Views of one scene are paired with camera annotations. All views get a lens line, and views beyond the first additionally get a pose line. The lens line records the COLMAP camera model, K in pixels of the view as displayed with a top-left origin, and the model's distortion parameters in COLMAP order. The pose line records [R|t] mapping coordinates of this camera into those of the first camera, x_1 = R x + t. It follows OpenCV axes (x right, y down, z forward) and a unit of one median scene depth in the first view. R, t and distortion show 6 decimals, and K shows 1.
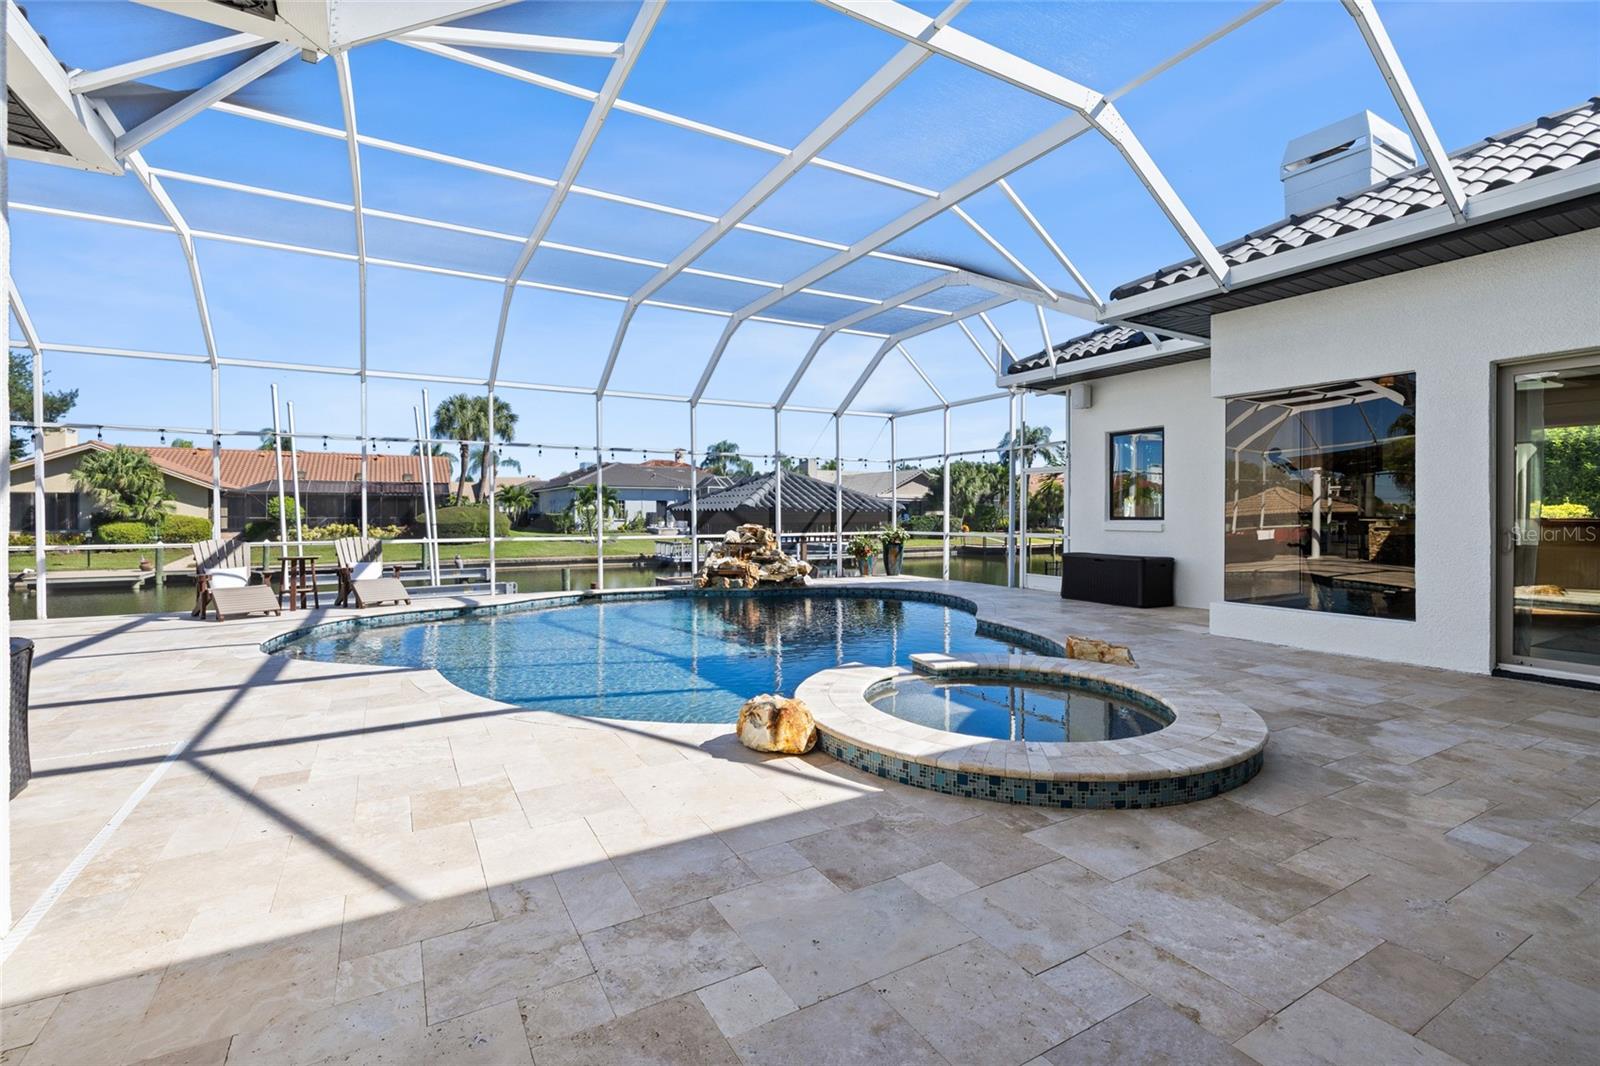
lens RADIAL K [[717.3, 0, 806.4], [0, 717.3, 521.6], [0, 0, 1]] dist [-0.009758, 0.002898]
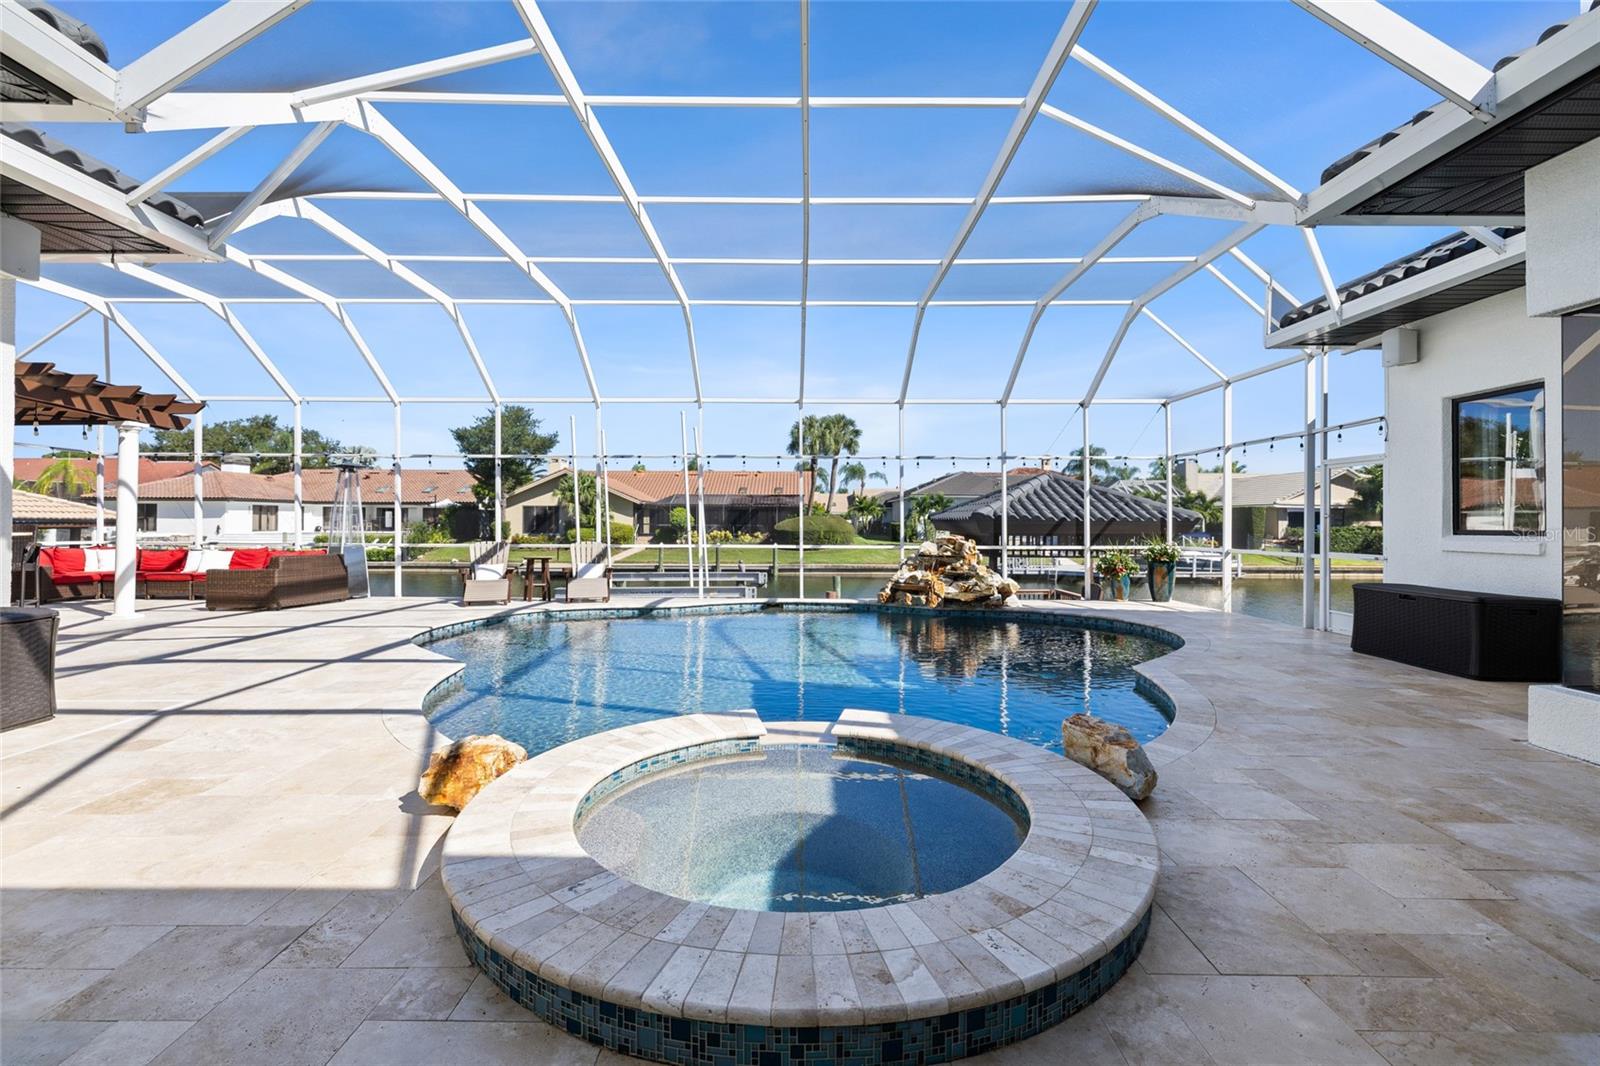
lens RADIAL K [[717.3, 0, 798.0], [0, 717.3, 512.8], [0, 0, 1]] dist [-0.009758, 0.002898]
pose [[0.860884, -0.003113, -0.508793, 0.137383], [-0.009664, 0.999701, -0.022468, -0.001080], [0.508710, 0.024260, 0.860596, 0.090707]]
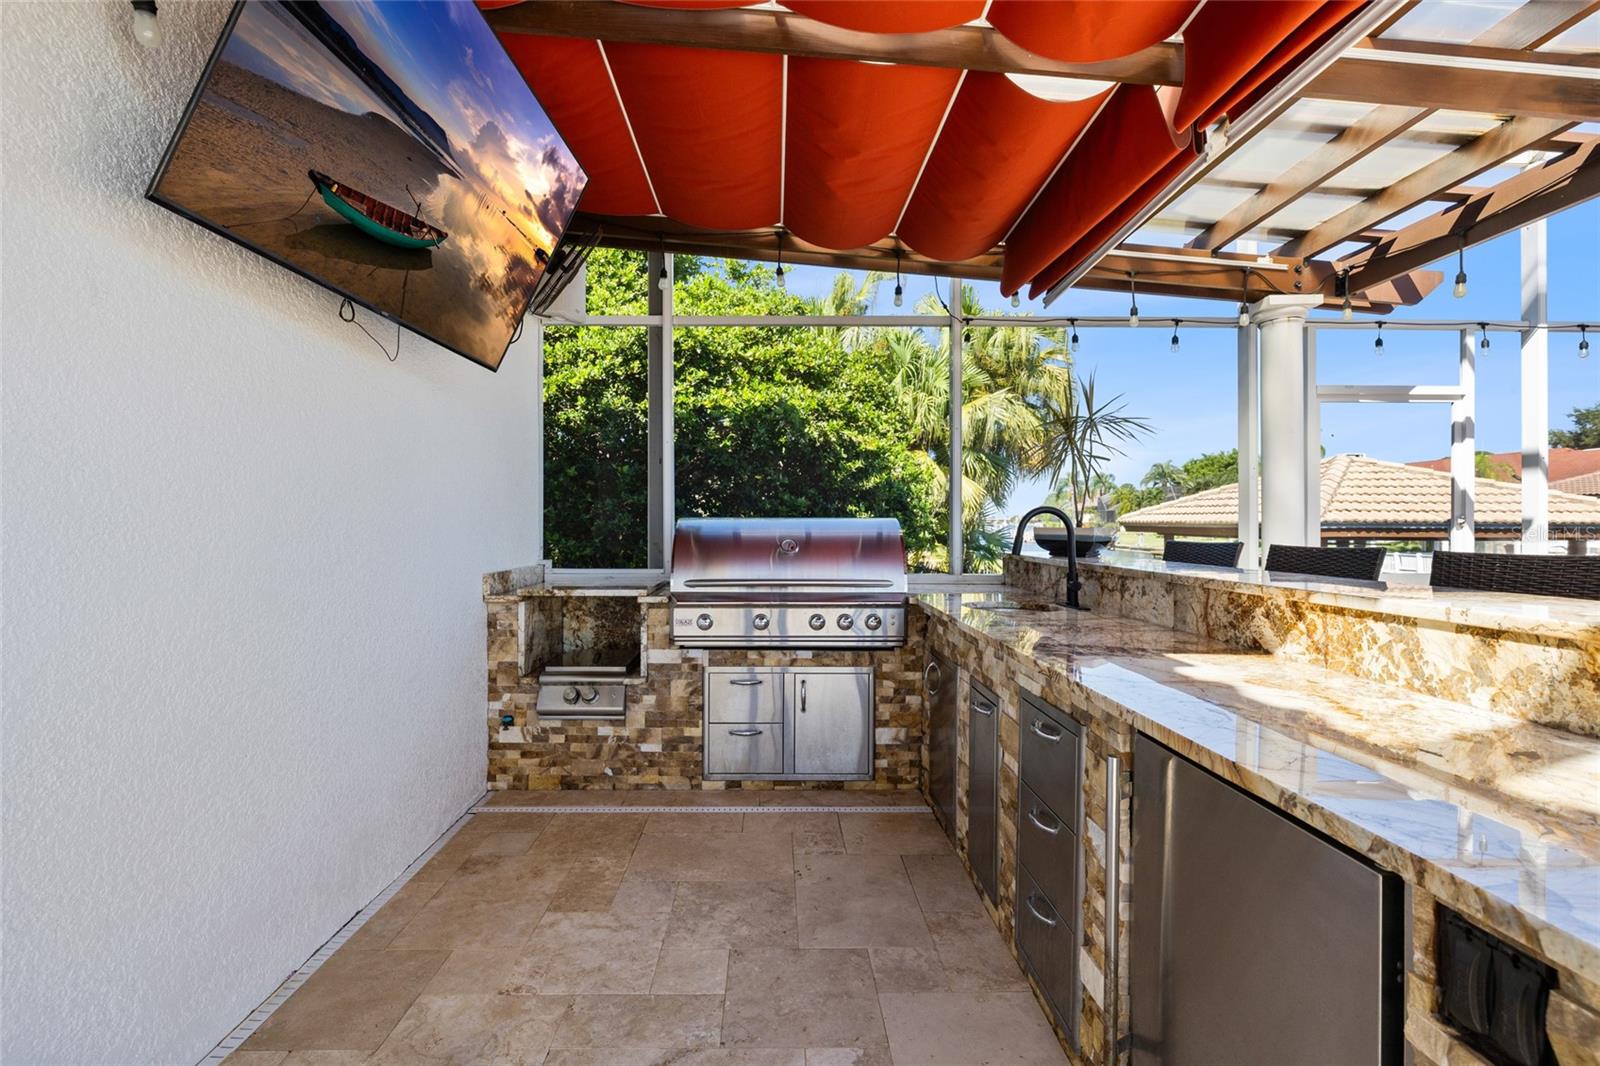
lens RADIAL K [[717.3, 0, 787.4], [0, 717.3, 518.8], [0, 0, 1]] dist [-0.009758, 0.002898]
pose [[-0.491564, -0.004737, -0.870828, -0.380648], [-0.010876, 0.999941, 0.000700, -0.001625], [0.870773, 0.009816, -0.491586, 0.153527]]
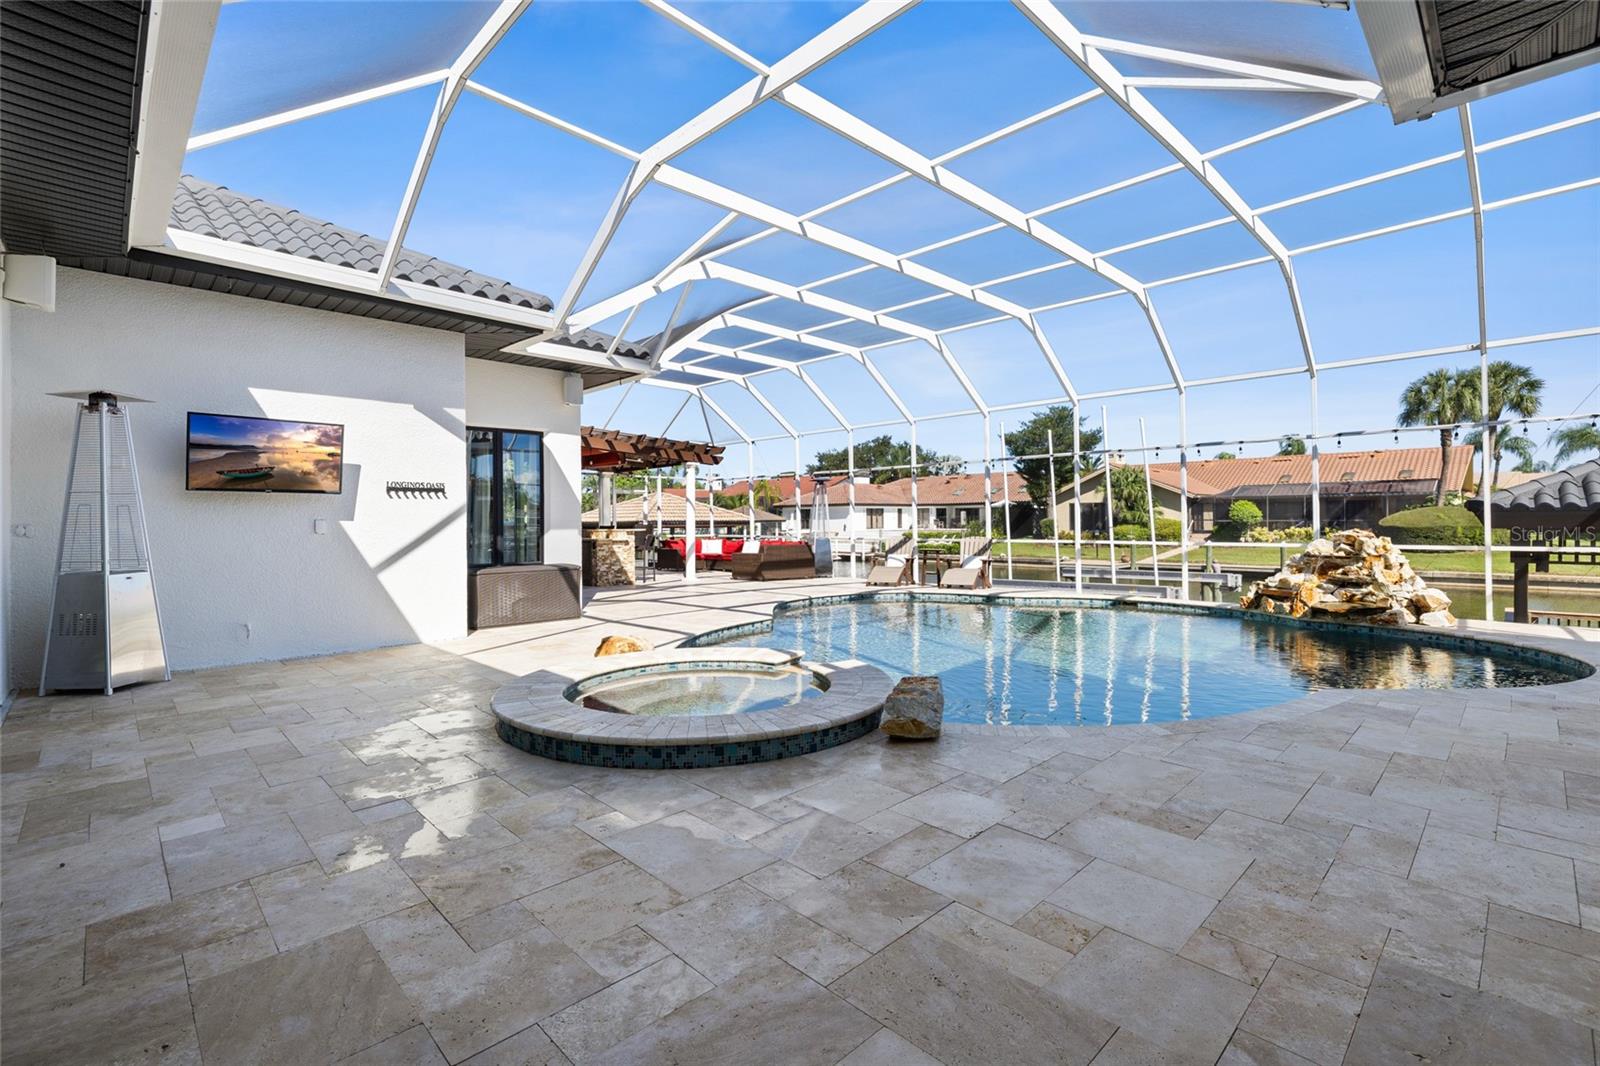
lens RADIAL K [[717.3, 0, 790.1], [0, 717.3, 523.7], [0, 0, 1]] dist [-0.009758, 0.002898]
pose [[0.230221, 0.002589, -0.973135, 0.311085], [-0.003107, 0.999993, 0.001925, -0.001544], [0.973134, 0.002580, 0.230227, 0.192903]]
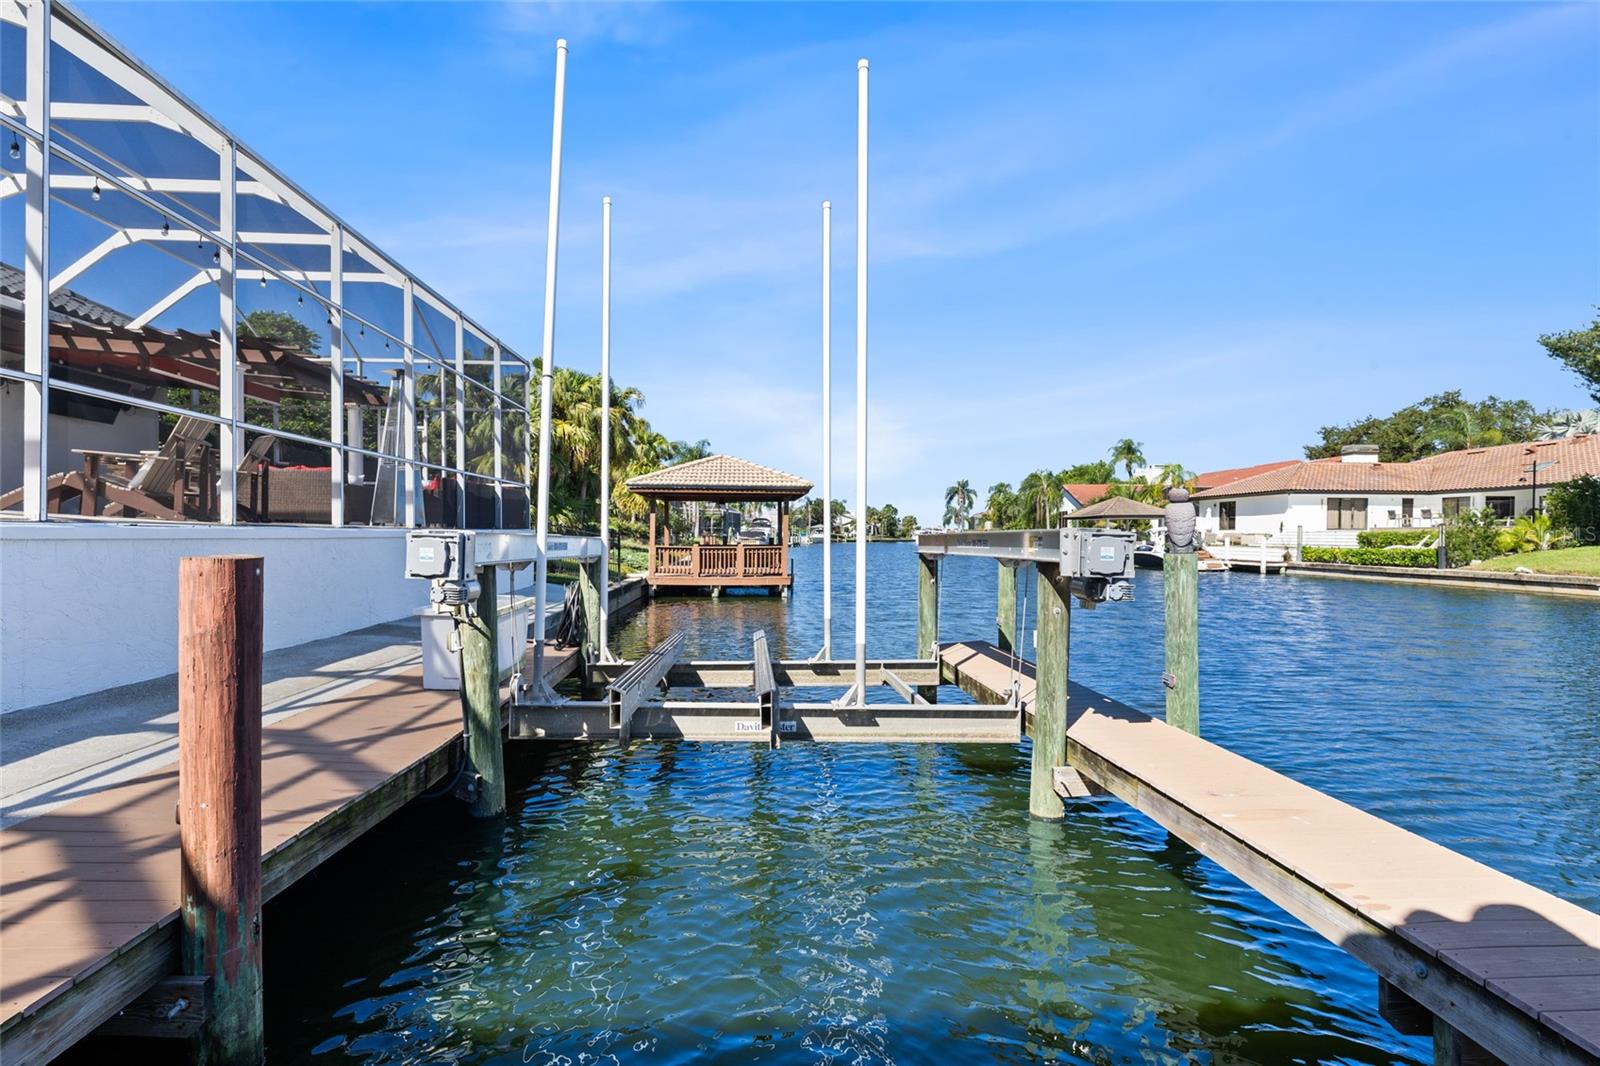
lens RADIAL K [[733.8, 0, 774.4], [0, 733.8, 547.4], [0, 0, 1]] dist [-0.009422, 0.001440]
pose [[-0.476448, 0.012054, -0.879120, -0.153762], [-0.015831, 0.999626, 0.022285, 0.059889], [0.879060, 0.024535, -0.476079, 0.919815]]
